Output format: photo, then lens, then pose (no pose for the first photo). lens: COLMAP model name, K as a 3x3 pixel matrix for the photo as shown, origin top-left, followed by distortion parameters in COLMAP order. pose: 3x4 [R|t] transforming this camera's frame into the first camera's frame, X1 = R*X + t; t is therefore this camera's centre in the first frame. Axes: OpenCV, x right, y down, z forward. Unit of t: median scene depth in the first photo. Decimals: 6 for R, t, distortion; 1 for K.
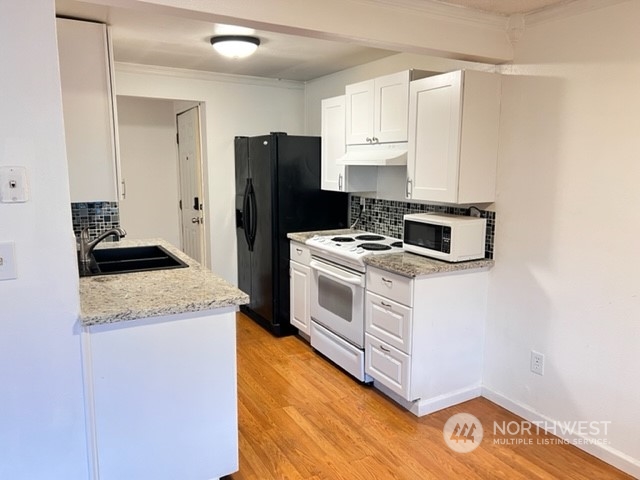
lens RADIAL K [[480.9, 0, 321.2], [0, 480.9, 240.7], [0, 0, 1]] dist [0.012553, -0.010550]
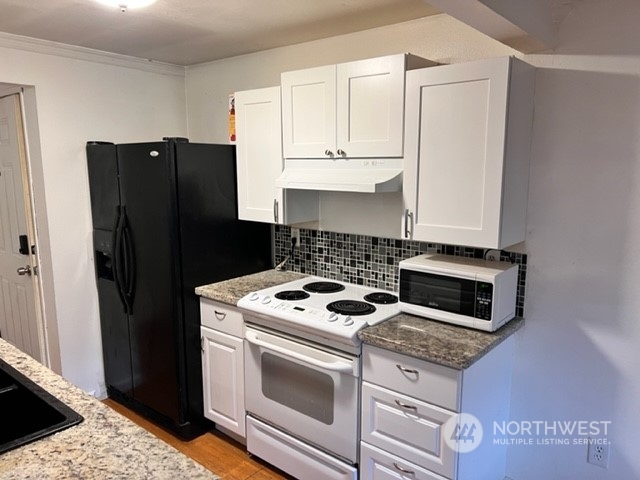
lens RADIAL K [[480.9, 0, 319.6], [0, 480.9, 238.8], [0, 0, 1]] dist [0.012553, -0.010550]
pose [[0.931061, -0.061779, 0.359596, -0.159706], [0.061487, 0.998033, 0.012261, -0.088881], [-0.359646, 0.010695, 0.933027, 0.334536]]
